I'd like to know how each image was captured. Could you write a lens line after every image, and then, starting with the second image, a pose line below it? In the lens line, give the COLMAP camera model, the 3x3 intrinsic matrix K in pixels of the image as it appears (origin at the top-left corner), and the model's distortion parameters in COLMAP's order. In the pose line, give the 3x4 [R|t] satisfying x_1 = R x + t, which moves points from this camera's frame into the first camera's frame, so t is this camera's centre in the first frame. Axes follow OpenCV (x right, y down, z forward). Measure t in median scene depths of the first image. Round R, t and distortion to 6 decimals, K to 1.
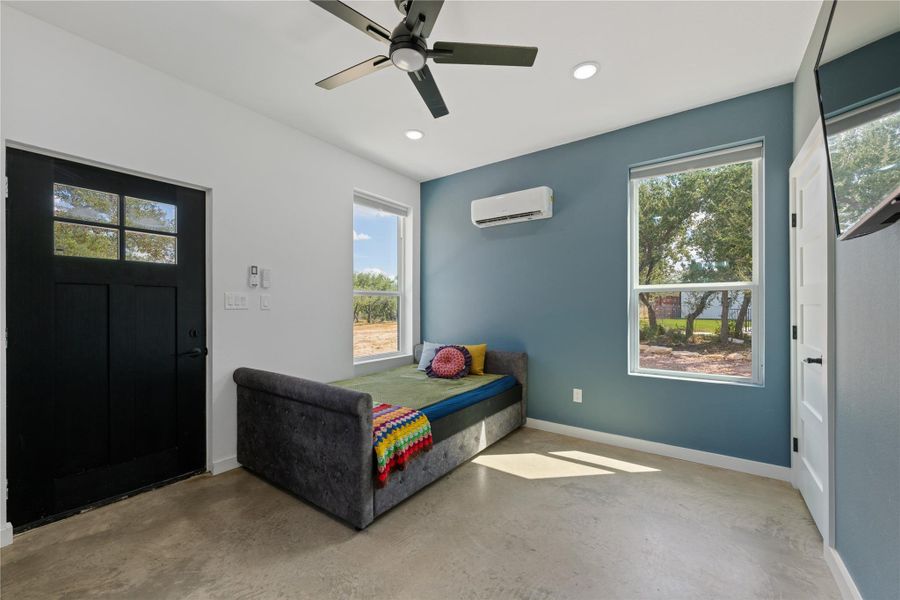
lens RADIAL K [[361.3, 0, 450.2], [0, 361.3, 305.6], [0, 0, 1]] dist [-0.002385, -0.000237]
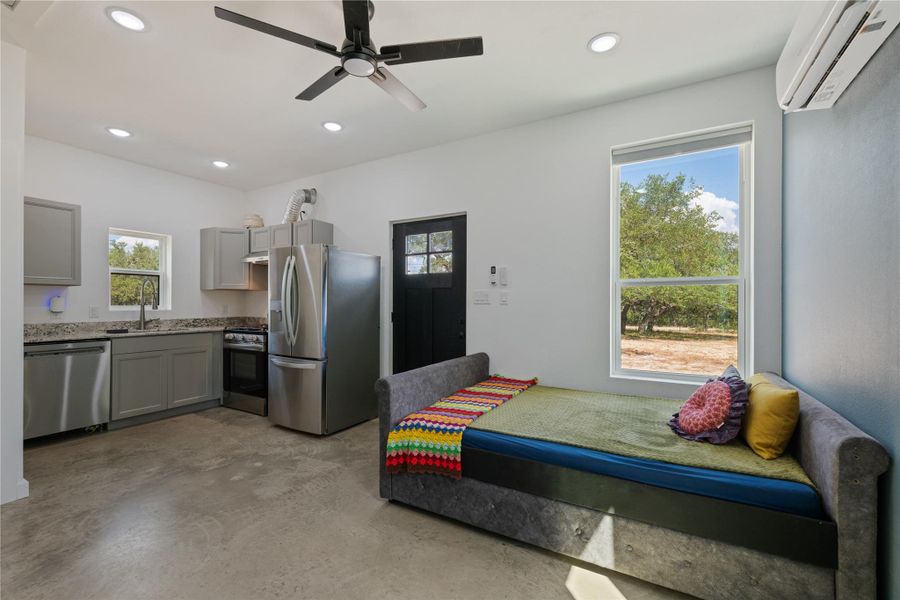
lens RADIAL K [[380.3, 0, 448.8], [0, 380.3, 301.6], [0, 0, 1]] dist [-0.001014, -0.000112]
pose [[0.100404, -0.000003, -0.994947, 0.783423], [0.004279, 0.999991, 0.000429, 0.002465], [0.994938, -0.004301, 0.100403, 0.885893]]
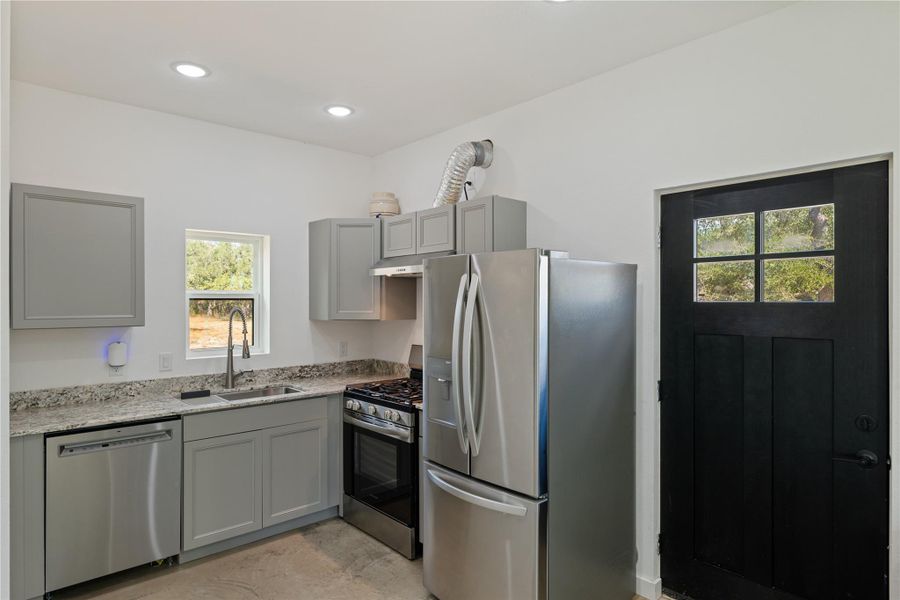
lens RADIAL K [[526.9, 0, 450.0], [0, 526.9, 300.0], [0, 0, 1]] dist [-0.002479, -0.001171]
pose [[-0.213488, 0.001586, -0.976944, 0.241670], [0.006591, 0.999978, 0.000183, -0.129224], [0.976924, -0.006400, -0.213493, 0.600138]]
